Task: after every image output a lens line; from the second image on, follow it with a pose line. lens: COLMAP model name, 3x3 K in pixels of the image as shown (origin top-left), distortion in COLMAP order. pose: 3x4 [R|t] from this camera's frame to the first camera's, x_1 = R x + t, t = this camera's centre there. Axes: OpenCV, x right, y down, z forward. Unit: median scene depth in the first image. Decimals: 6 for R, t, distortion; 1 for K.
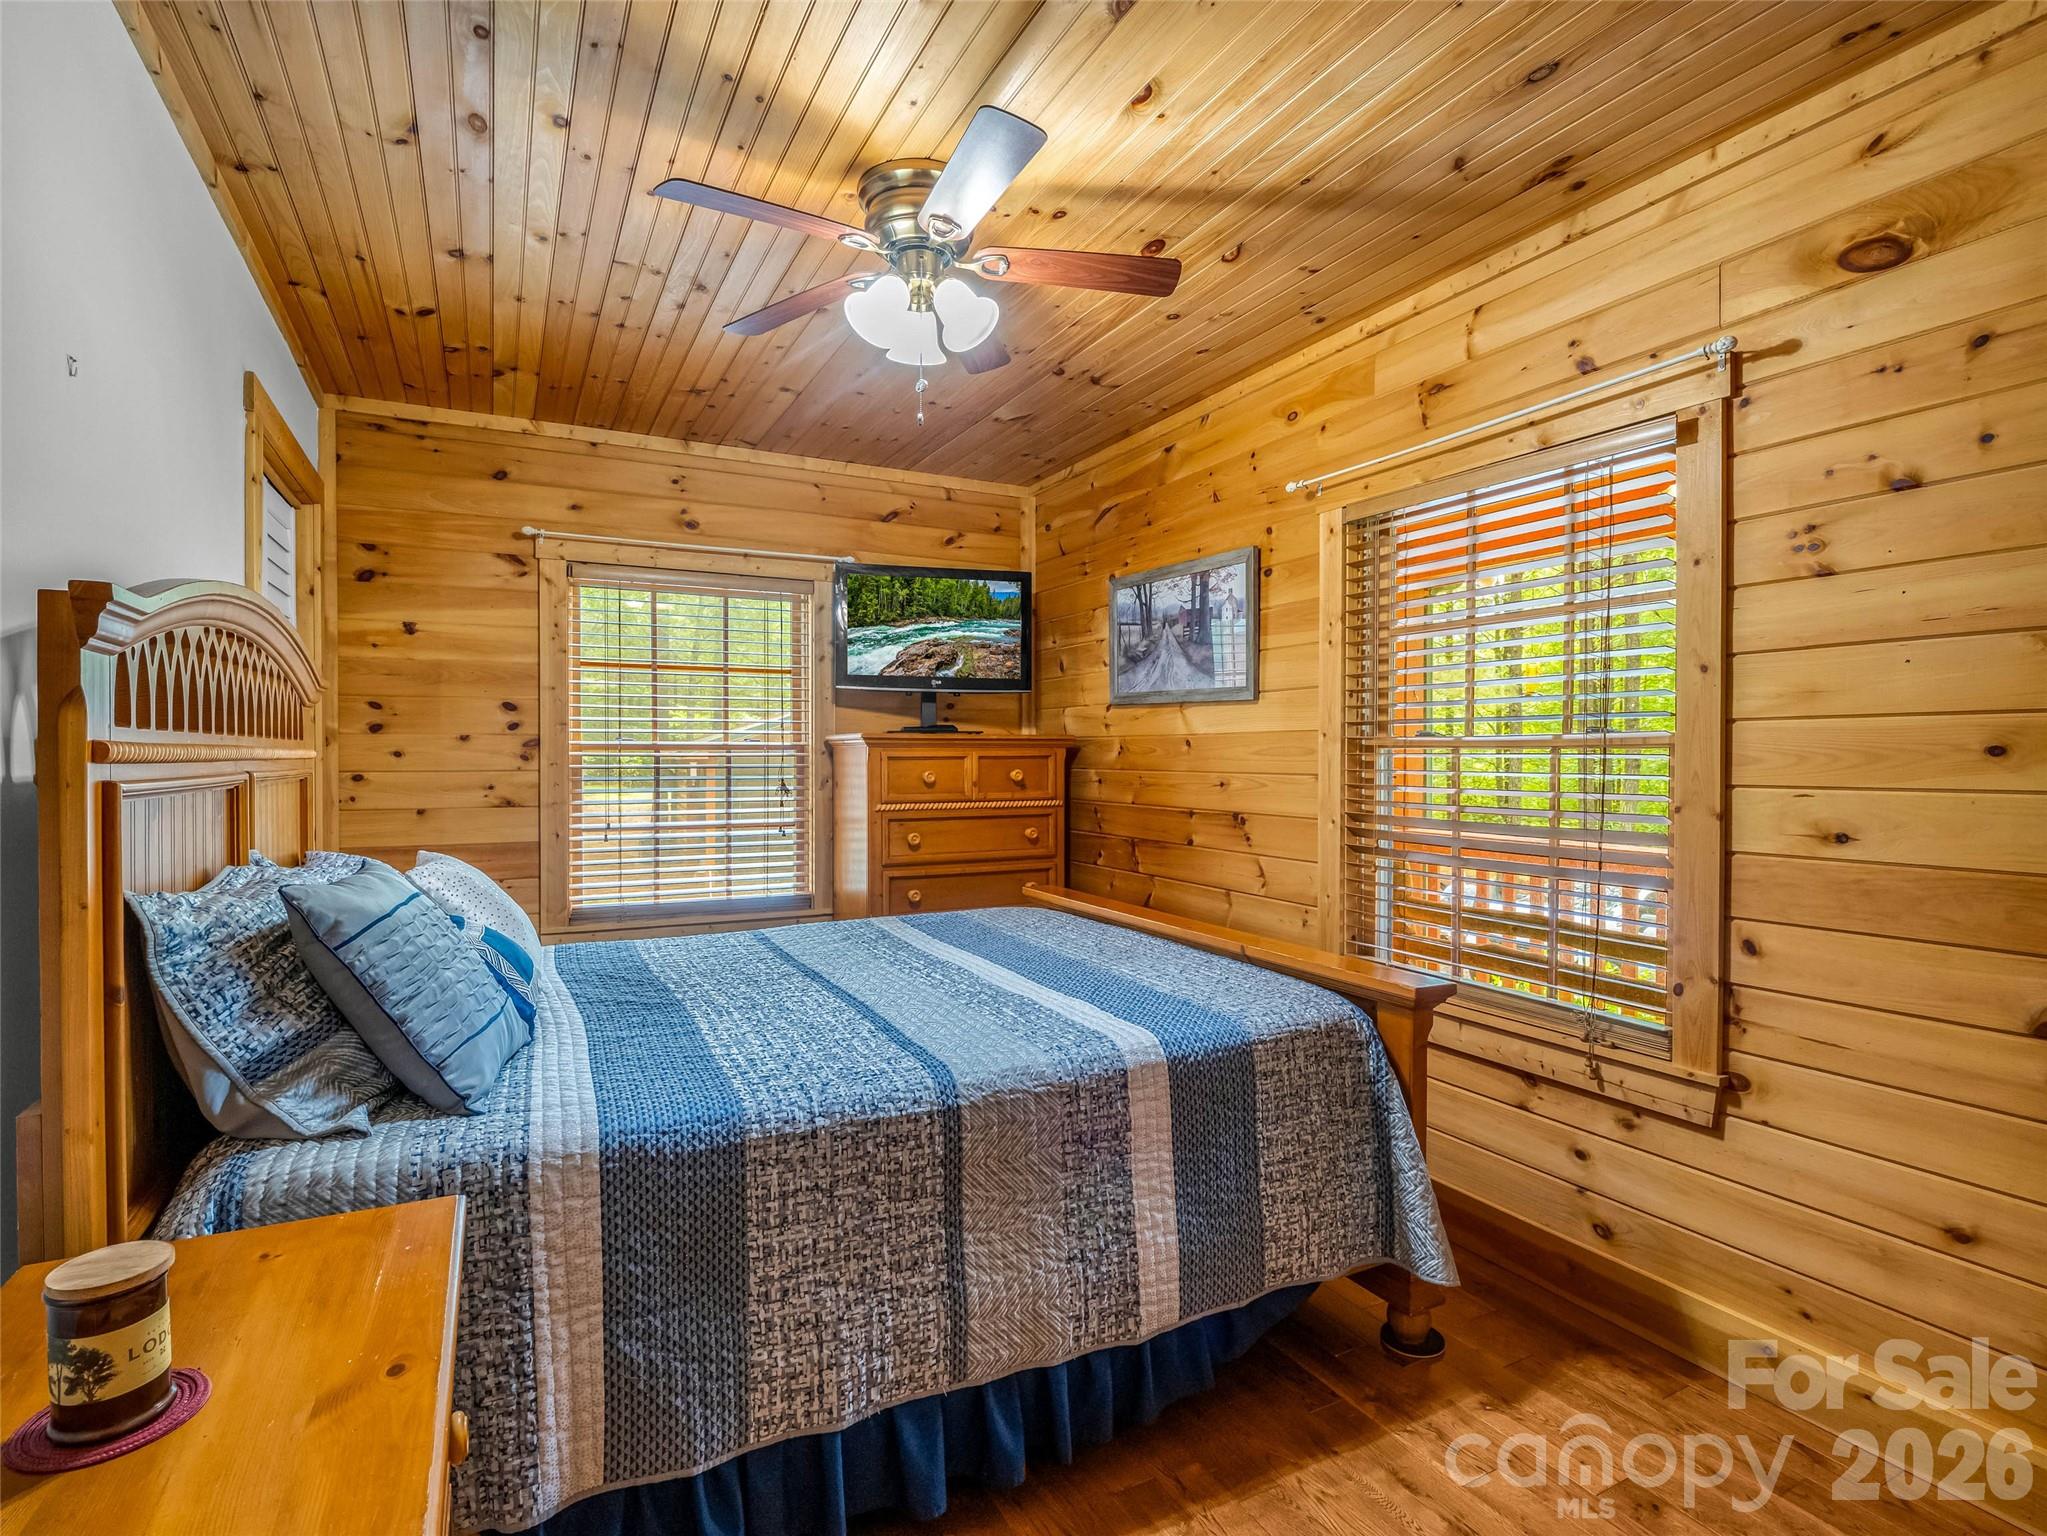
lens RADIAL K [[997.2, 0, 1020.5], [0, 997.2, 789.8], [0, 0, 1]] dist [-0.001106, -0.011925]
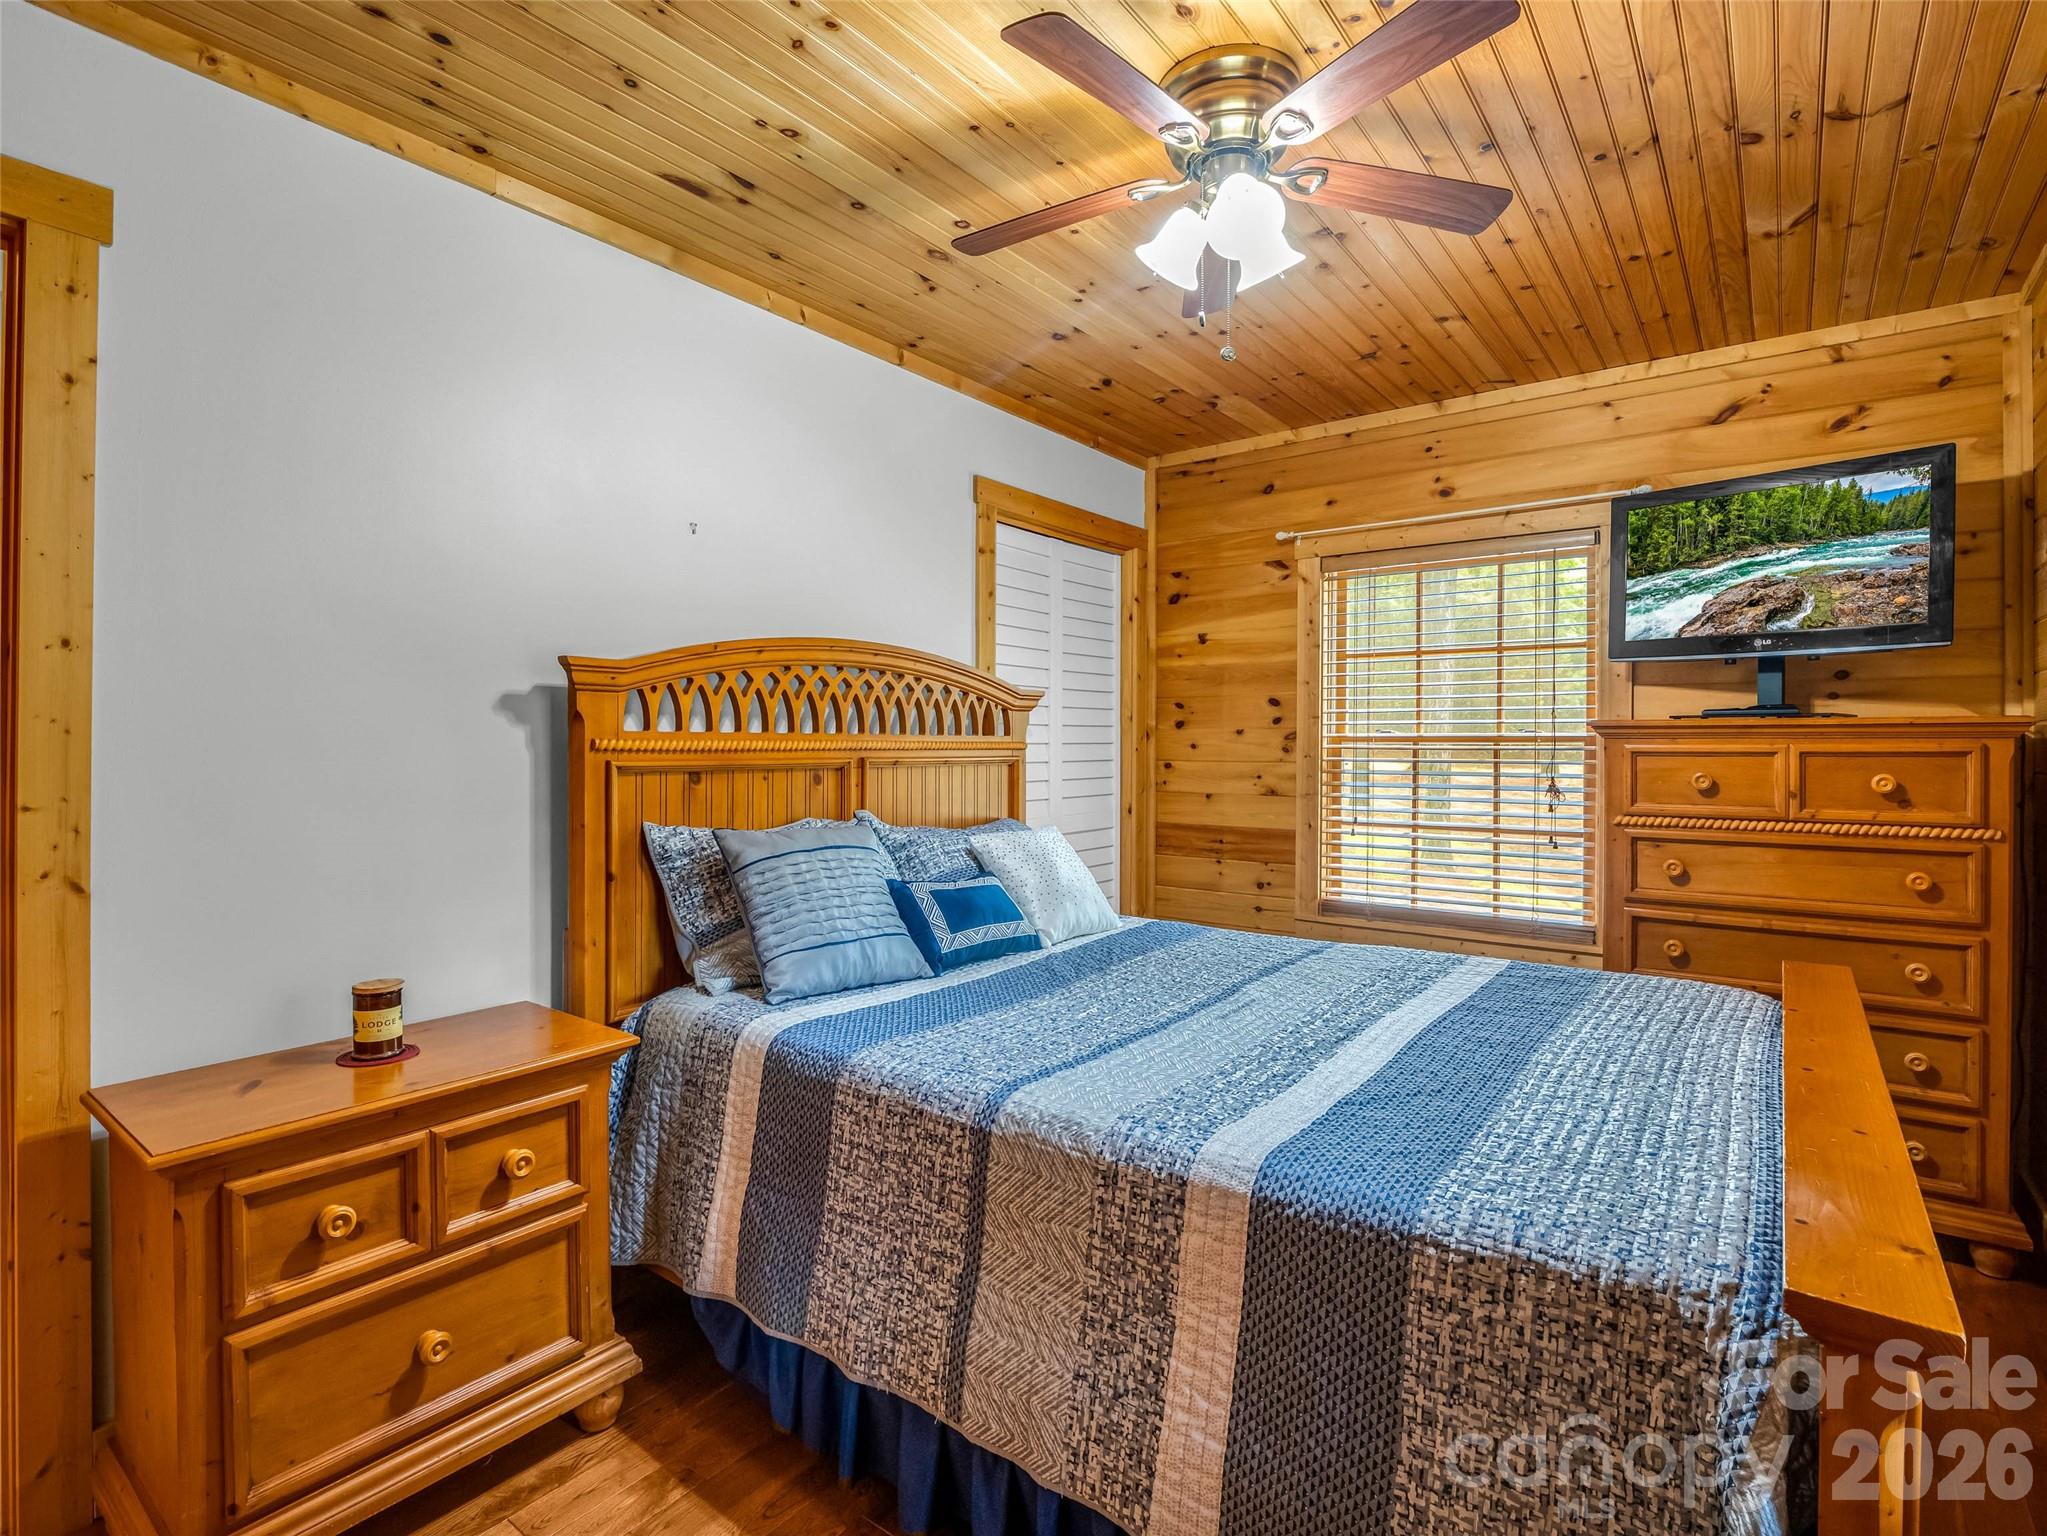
lens RADIAL K [[1021.5, 0, 1023.5], [0, 1021.5, 768.0], [0, 0, 1]] dist [-0.003040, -0.008660]
pose [[0.432542, 0.021285, -0.901362, 0.369260], [-0.034289, 0.999386, 0.007145, -0.011460], [0.900961, 0.027817, 0.433007, 0.285795]]
